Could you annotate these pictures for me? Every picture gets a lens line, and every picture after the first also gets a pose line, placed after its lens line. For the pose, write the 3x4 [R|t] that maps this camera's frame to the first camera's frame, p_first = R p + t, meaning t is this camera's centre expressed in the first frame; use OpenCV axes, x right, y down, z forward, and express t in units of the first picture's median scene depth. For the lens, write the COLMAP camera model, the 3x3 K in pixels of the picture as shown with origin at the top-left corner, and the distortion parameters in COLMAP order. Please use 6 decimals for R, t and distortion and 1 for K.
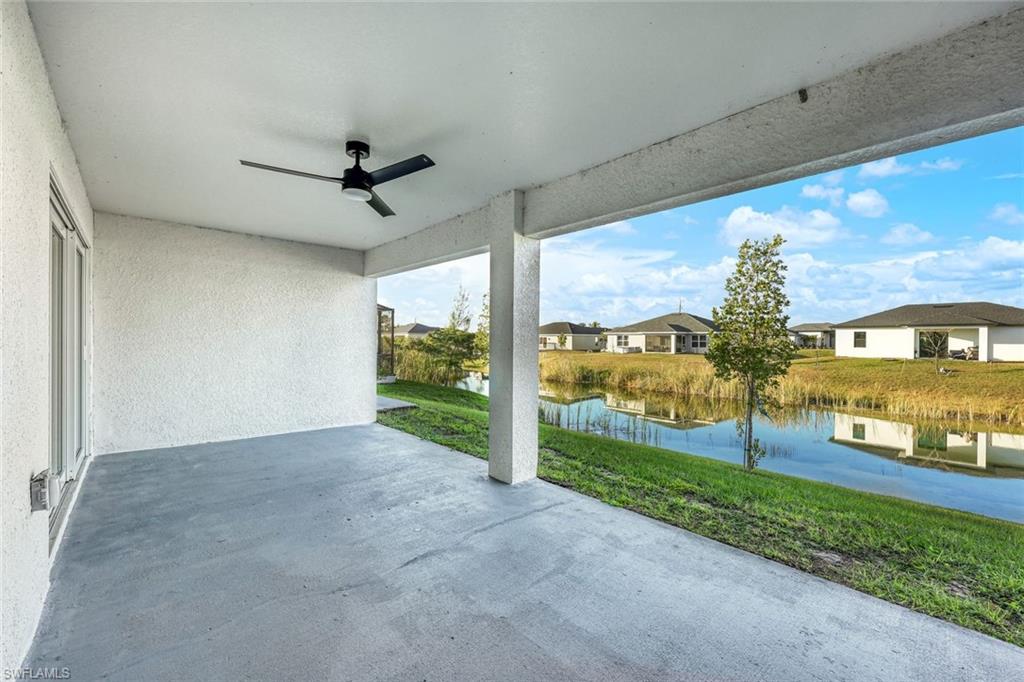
lens RADIAL K [[412.0, 0, 511.3], [0, 412.0, 340.8], [0, 0, 1]] dist [-0.002577, -0.000188]
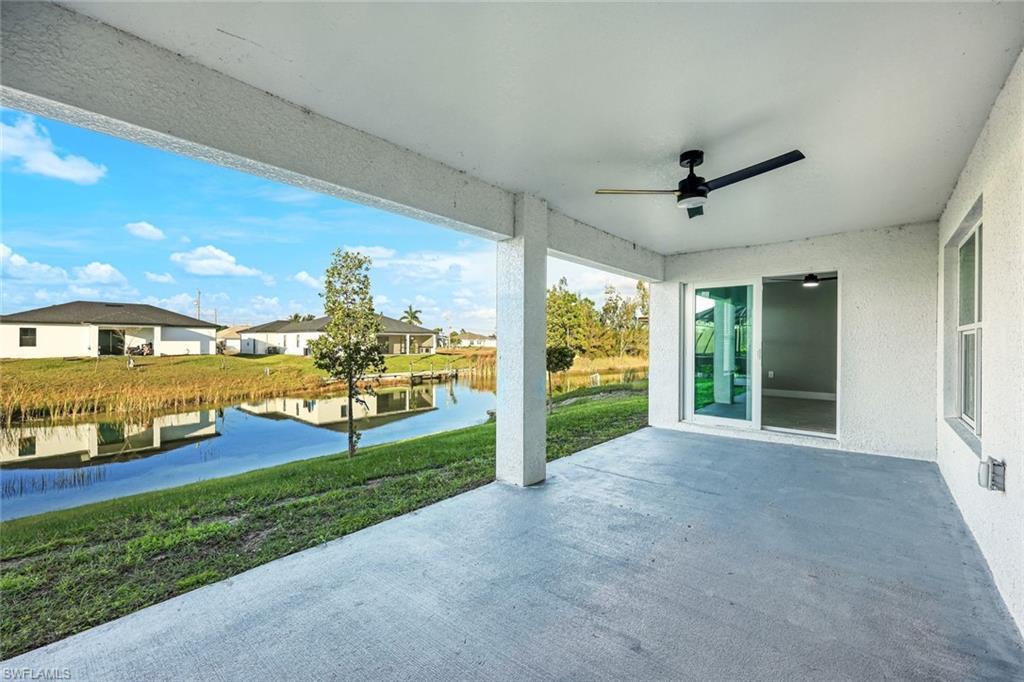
lens RADIAL K [[412.4, 0, 507.4], [0, 412.4, 339.8], [0, 0, 1]] dist [-0.001022, 0.000709]
pose [[-0.093856, -0.005604, 0.995570, -0.103223], [0.001135, 0.999983, 0.005736, -0.001491], [-0.995585, 0.001668, -0.093848, 0.118139]]
